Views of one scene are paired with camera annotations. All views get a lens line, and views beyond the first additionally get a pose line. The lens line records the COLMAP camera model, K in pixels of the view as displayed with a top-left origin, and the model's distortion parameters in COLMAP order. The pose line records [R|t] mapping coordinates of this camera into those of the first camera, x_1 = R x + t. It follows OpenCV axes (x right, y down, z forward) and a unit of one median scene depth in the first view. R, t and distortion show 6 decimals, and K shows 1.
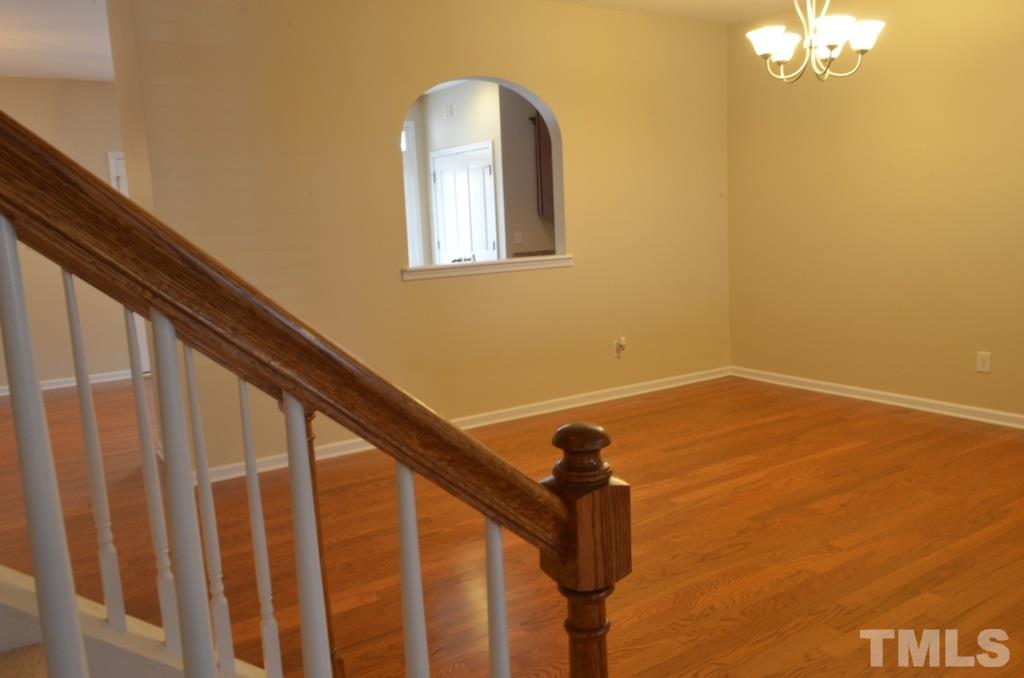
lens RADIAL K [[789.3, 0, 516.8], [0, 789.3, 342.7], [0, 0, 1]] dist [-0.012120, -0.004526]
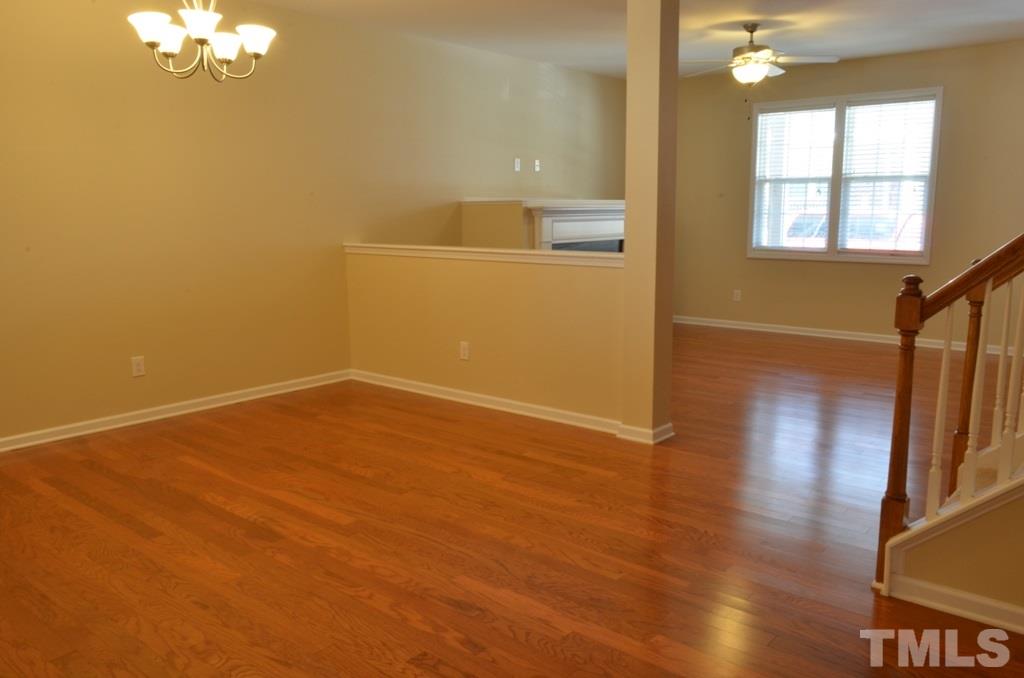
lens RADIAL K [[789.3, 0, 516.8], [0, 789.3, 342.7], [0, 0, 1]] dist [-0.012120, -0.004526]
pose [[-0.278186, -0.123971, 0.952493, -0.662723], [0.167462, 0.970189, 0.175184, -0.127401], [-0.945816, 0.208240, -0.249133, 0.910025]]
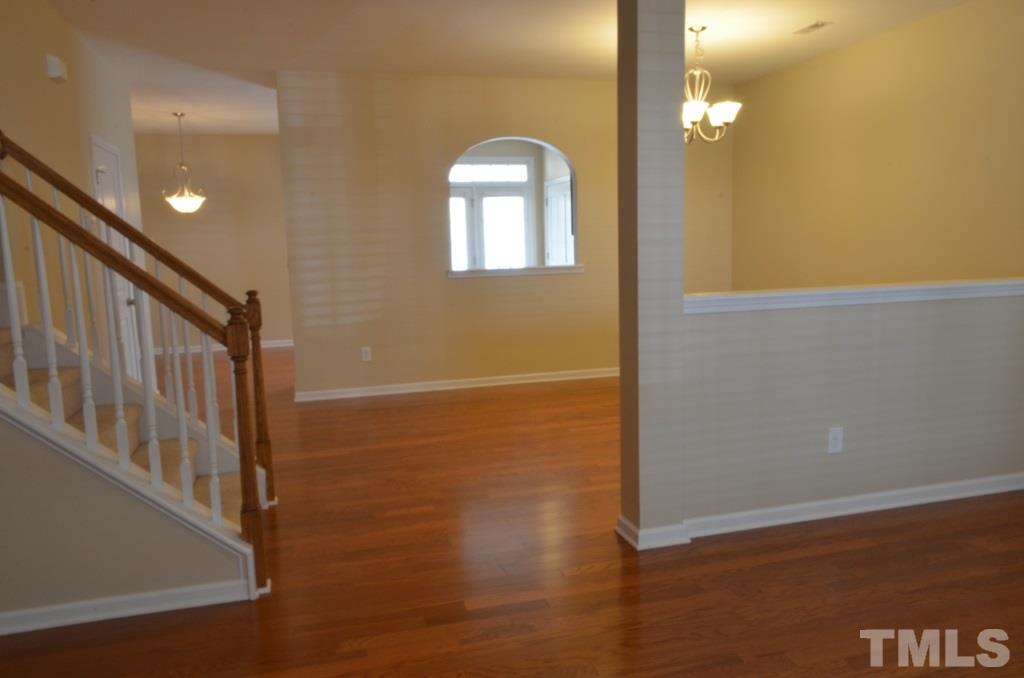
lens RADIAL K [[769.4, 0, 518.9], [0, 769.4, 339.8], [0, 0, 1]] dist [-0.005898, -0.001830]
pose [[0.954898, 0.056141, -0.291578, 0.694265], [-0.060131, 0.998179, -0.004734, 0.056855], [0.290782, 0.022053, 0.956535, -0.560003]]
